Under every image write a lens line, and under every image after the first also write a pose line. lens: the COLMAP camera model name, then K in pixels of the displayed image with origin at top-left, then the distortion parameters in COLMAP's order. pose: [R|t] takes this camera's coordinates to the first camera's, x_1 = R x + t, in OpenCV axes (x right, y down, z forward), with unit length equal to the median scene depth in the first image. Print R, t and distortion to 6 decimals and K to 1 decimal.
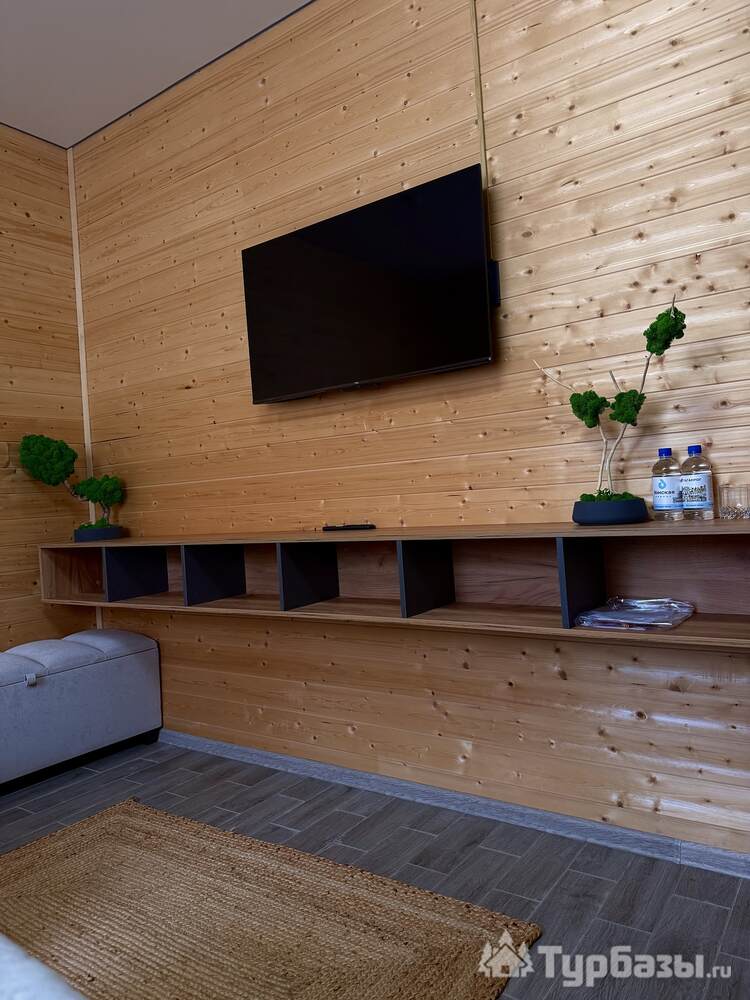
lens RADIAL K [[712.8, 0, 373.1], [0, 712.8, 495.5], [0, 0, 1]] dist [0.046474, -0.071405]
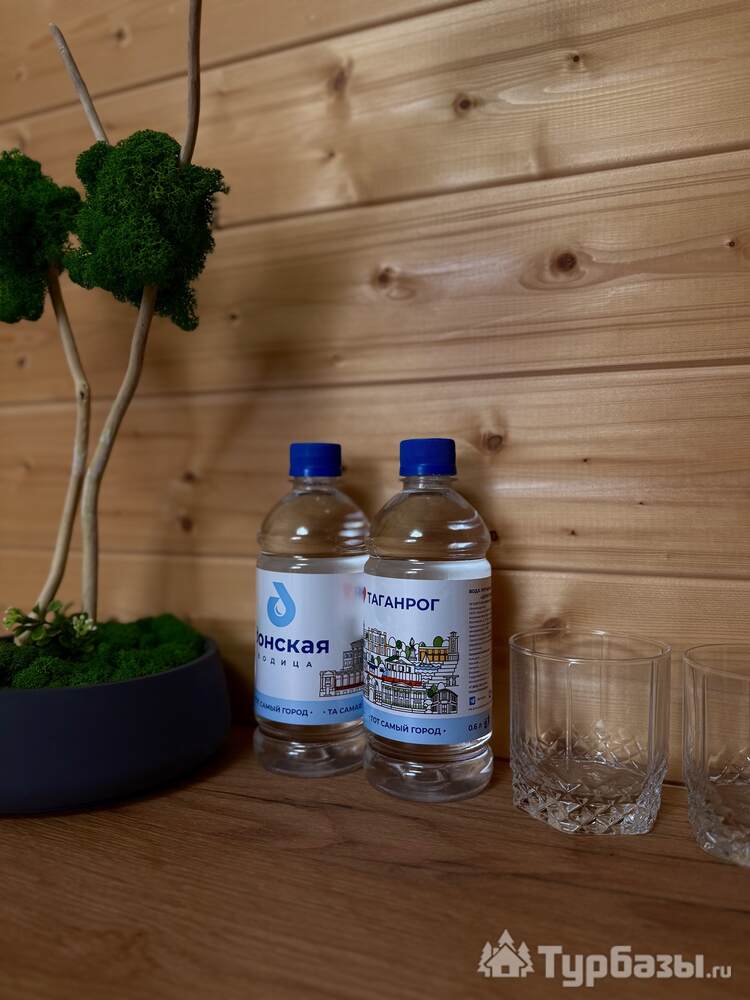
lens RADIAL K [[712.8, 0, 377.9], [0, 712.8, 498.1], [0, 0, 1]] dist [0.046474, -0.071405]
pose [[0.975160, 0.065843, 0.211490, 0.381926], [-0.066313, 0.997787, -0.004875, -0.048920], [-0.211342, -0.009270, 0.977368, 0.777831]]
